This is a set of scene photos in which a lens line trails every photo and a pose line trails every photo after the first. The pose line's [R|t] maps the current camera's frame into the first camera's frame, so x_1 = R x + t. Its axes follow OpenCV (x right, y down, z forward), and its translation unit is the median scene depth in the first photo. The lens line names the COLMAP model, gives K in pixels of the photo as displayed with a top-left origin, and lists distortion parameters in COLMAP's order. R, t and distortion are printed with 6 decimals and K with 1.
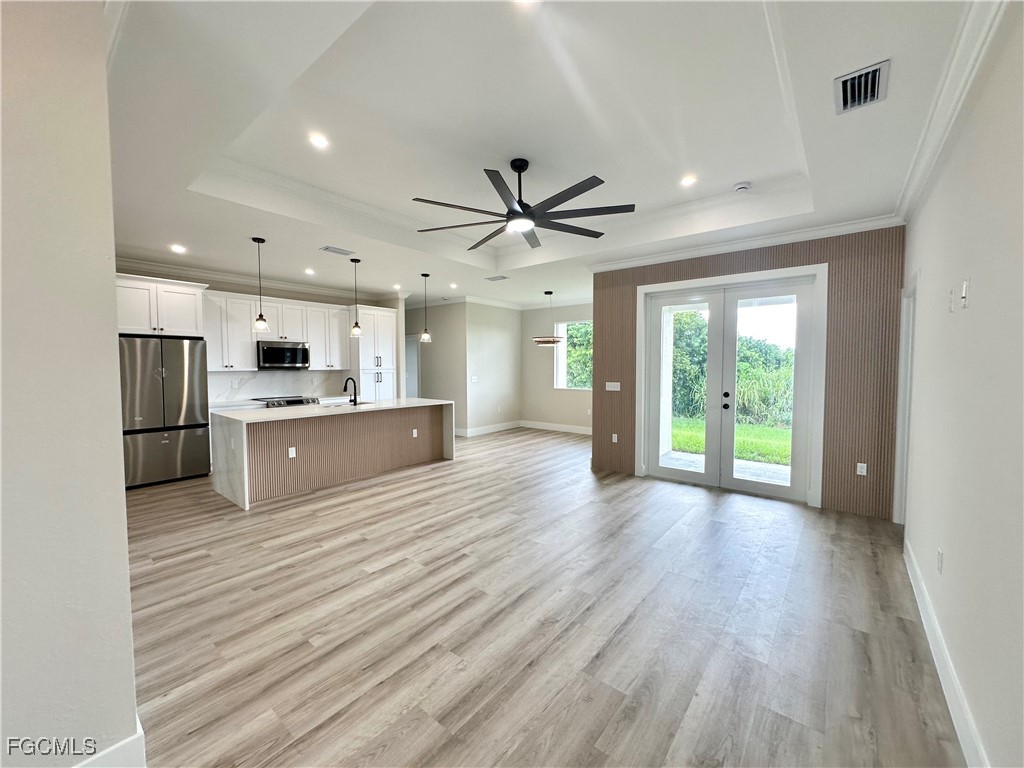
lens RADIAL K [[409.0, 0, 512.0], [0, 409.0, 384.0], [0, 0, 1]] dist [-0.002286, -0.000102]
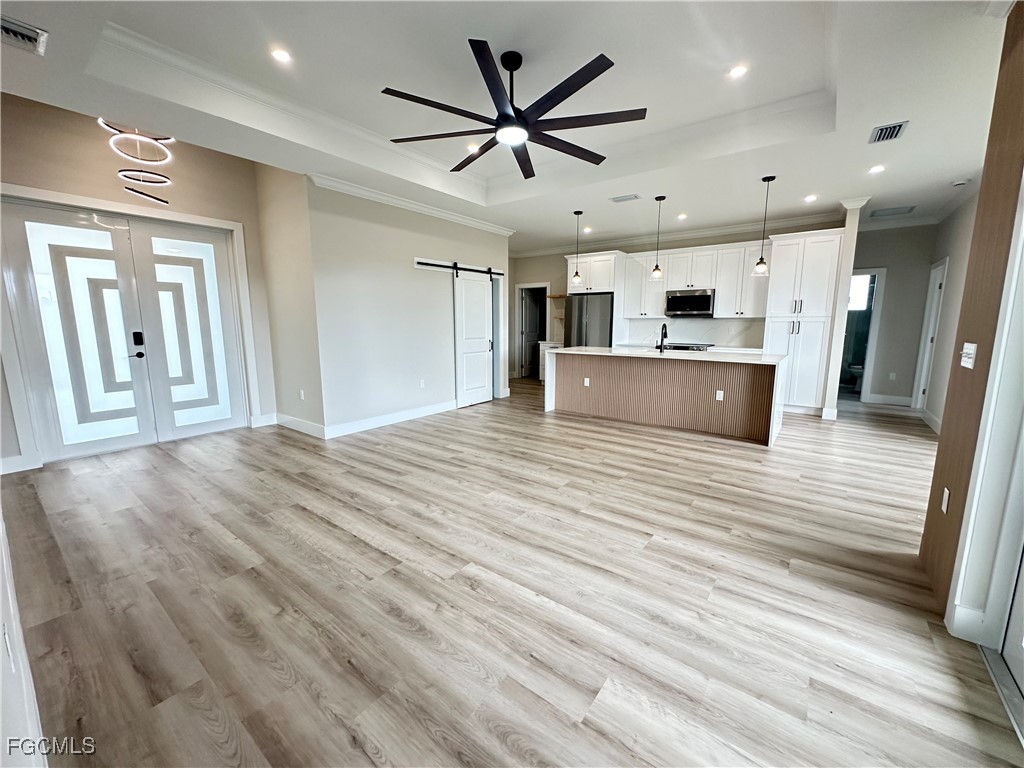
lens RADIAL K [[409.0, 0, 512.0], [0, 409.0, 384.0], [0, 0, 1]] dist [-0.002286, -0.000102]
pose [[0.030525, 0.154332, -0.987547, 0.639532], [-0.046322, 0.987165, 0.152840, -0.006327], [0.998460, 0.041080, 0.037282, 0.672018]]
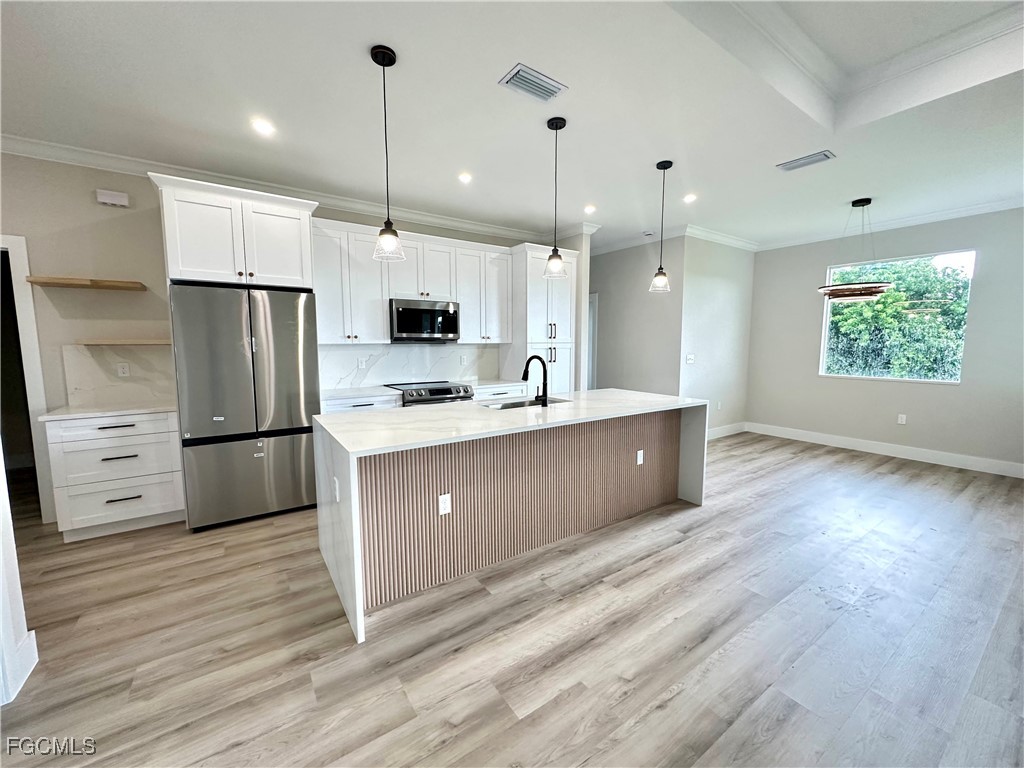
lens RADIAL K [[409.0, 0, 512.0], [0, 409.0, 384.0], [0, 0, 1]] dist [-0.002286, -0.000102]
pose [[0.958833, 0.029717, -0.282413, -0.297927], [-0.013889, 0.998227, 0.057885, -0.009869], [0.283632, -0.051580, 0.957545, 0.509499]]
